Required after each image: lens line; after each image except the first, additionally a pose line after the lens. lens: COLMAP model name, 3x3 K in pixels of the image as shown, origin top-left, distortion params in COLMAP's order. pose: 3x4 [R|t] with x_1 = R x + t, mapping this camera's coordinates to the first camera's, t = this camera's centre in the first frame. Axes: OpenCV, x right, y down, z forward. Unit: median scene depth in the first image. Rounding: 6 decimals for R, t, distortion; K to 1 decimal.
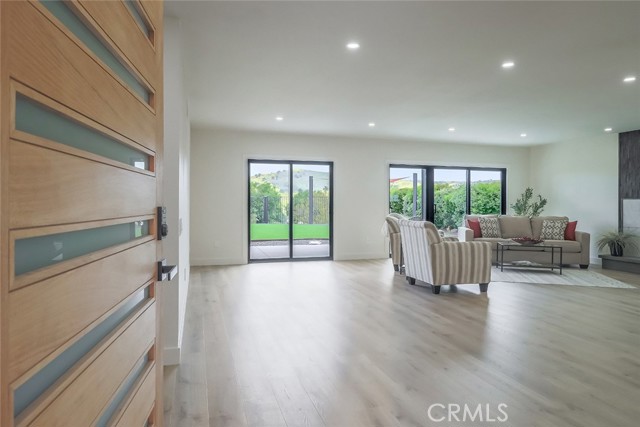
lens RADIAL K [[414.6, 0, 322.1], [0, 414.6, 202.7], [0, 0, 1]] dist [-0.003367, 0.000839]
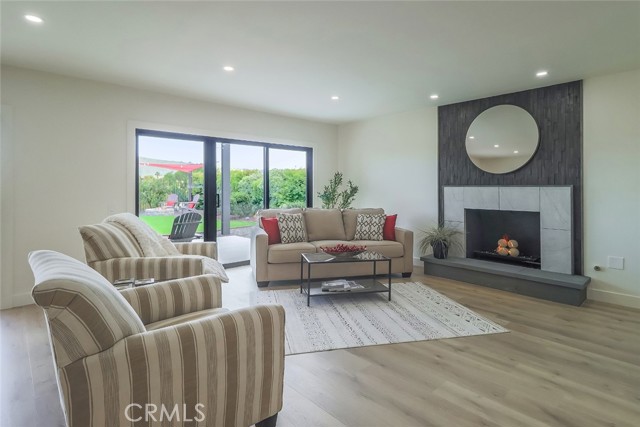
lens RADIAL K [[327.1, 0, 321.4], [0, 327.1, 189.7], [0, 0, 1]] dist [-0.002023, -0.000168]
pose [[0.899057, -0.007751, 0.437763, 0.210062], [0.003675, 0.999942, 0.010157, -0.009004], [-0.437816, -0.007523, 0.899033, 0.487478]]
